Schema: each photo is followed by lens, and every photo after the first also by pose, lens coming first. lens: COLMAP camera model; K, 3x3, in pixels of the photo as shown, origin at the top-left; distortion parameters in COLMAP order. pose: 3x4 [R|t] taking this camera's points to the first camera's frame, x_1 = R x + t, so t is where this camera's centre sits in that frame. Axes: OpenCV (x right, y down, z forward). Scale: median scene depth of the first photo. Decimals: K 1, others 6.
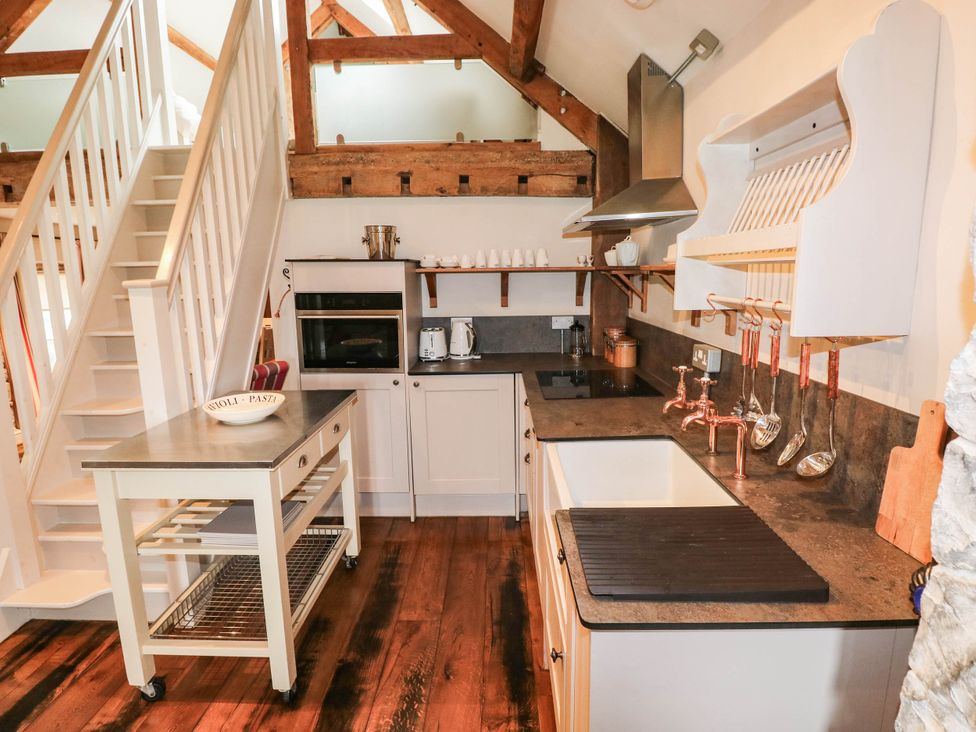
lens RADIAL K [[539.6, 0, 492.3], [0, 539.6, 364.3], [0, 0, 1]] dist [-0.016164, -0.006969]
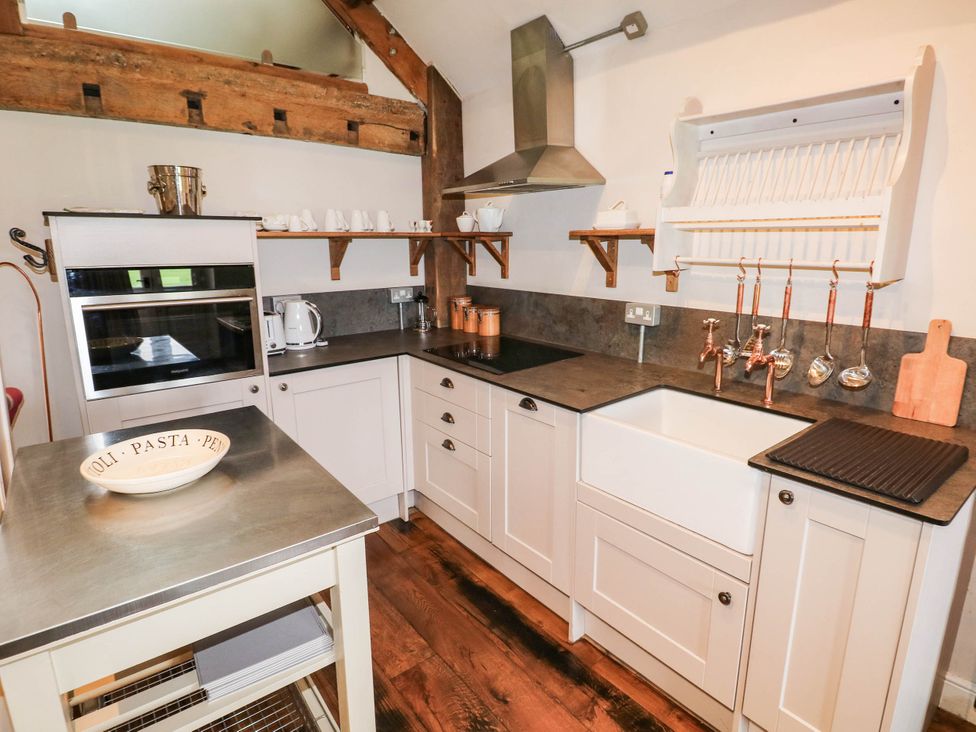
lens RADIAL K [[539.6, 0, 532.9], [0, 539.6, 363.8], [0, 0, 1]] dist [-0.016164, -0.006969]
pose [[0.742334, -0.140973, 0.655032, -0.337114], [0.108546, 0.990004, 0.090051, -0.022478], [-0.661179, 0.004253, 0.750216, 0.193194]]
